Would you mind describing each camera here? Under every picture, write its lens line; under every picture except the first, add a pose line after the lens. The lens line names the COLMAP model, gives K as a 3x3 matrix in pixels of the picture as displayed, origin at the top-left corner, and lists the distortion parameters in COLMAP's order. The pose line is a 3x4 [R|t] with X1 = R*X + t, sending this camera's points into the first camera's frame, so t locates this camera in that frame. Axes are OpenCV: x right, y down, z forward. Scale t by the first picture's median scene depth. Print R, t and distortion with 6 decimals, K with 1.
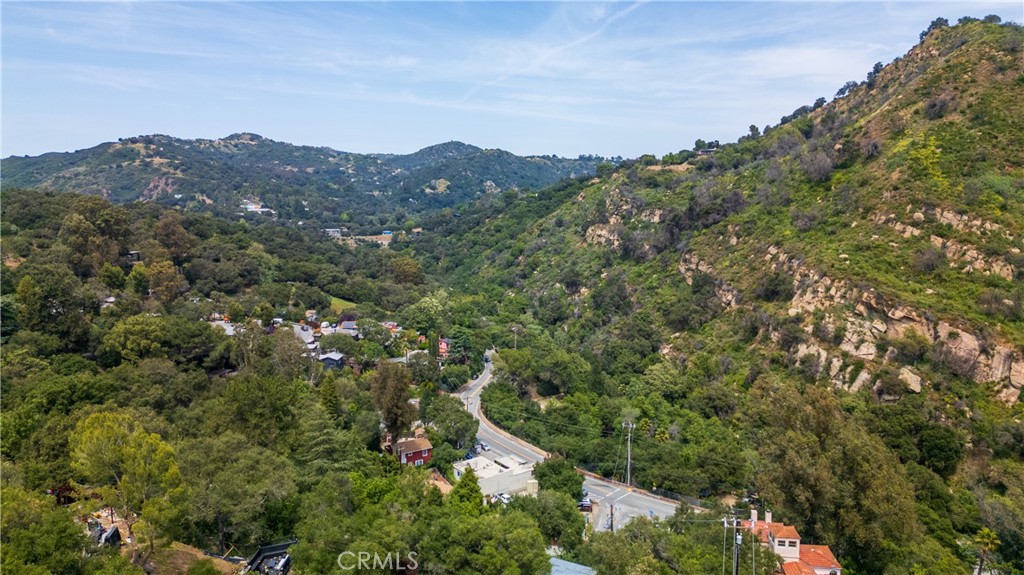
lens RADIAL K [[688.5, 0, 512.9], [0, 688.5, 287.6], [0, 0, 1]] dist [0.064702, -0.051872]
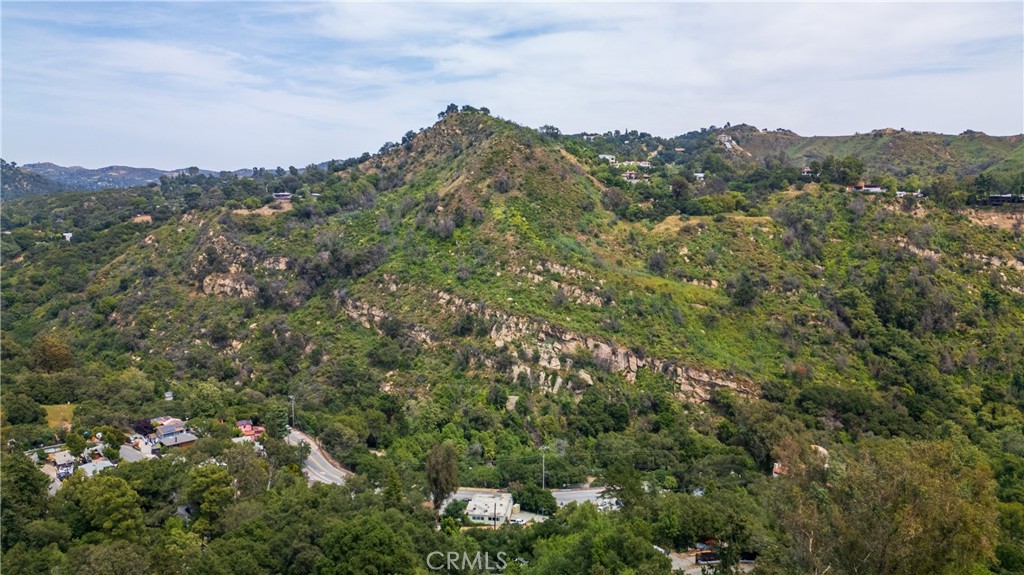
lens RADIAL K [[688.5, 0, 512.9], [0, 688.5, 287.6], [0, 0, 1]] dist [0.064702, -0.051872]
pose [[0.701502, -0.083350, 0.707777, -0.535206], [0.094067, 0.995277, 0.023974, -0.104889], [-0.706432, 0.049761, 0.706029, -0.003381]]
